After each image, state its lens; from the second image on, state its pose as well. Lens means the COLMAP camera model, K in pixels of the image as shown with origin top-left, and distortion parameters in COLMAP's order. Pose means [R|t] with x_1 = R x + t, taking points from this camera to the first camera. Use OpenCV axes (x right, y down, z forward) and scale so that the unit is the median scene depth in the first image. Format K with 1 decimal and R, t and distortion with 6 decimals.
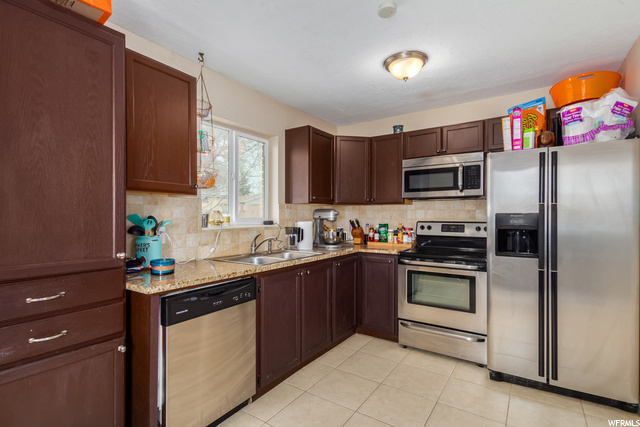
lens RADIAL K [[312.8, 0, 319.5], [0, 312.8, 217.8], [0, 0, 1]] dist [0.001392, -0.000071]
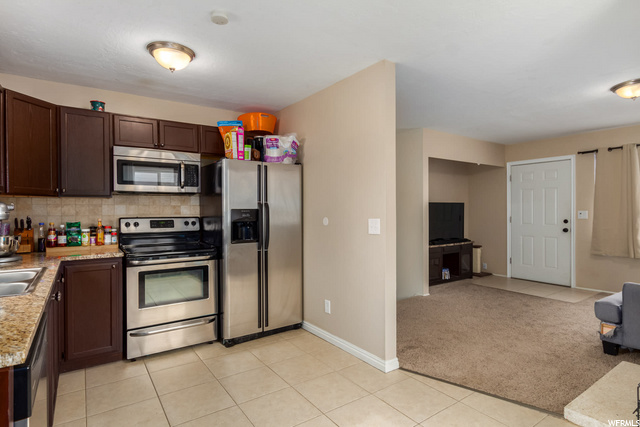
lens RADIAL K [[339.3, 0, 320.0], [0, 339.3, 213.5], [0, 0, 1]] dist [0.000484, 0.000435]
pose [[0.355921, -0.010910, 0.934452, -0.451713], [0.009457, 0.999923, 0.008072, -0.004075], [-0.934468, 0.005965, 0.355996, 0.170668]]
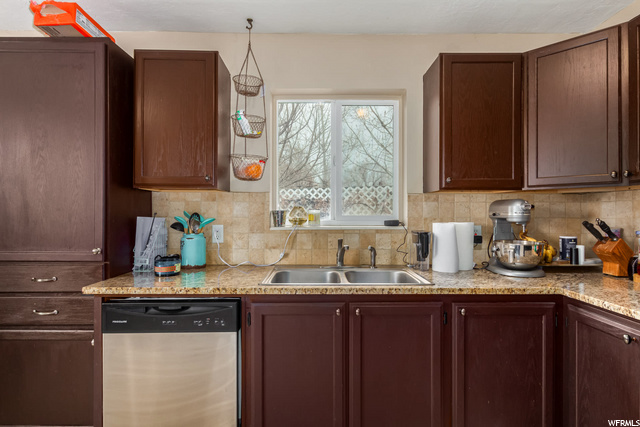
lens RADIAL K [[329.1, 0, 317.3], [0, 329.1, 212.2], [0, 0, 1]] dist [0.000744, -0.000188]
pose [[0.566448, -0.001034, -0.824097, 0.378555], [-0.004790, 0.999978, -0.004548, -0.004095], [0.824084, 0.006524, 0.566431, 0.545802]]
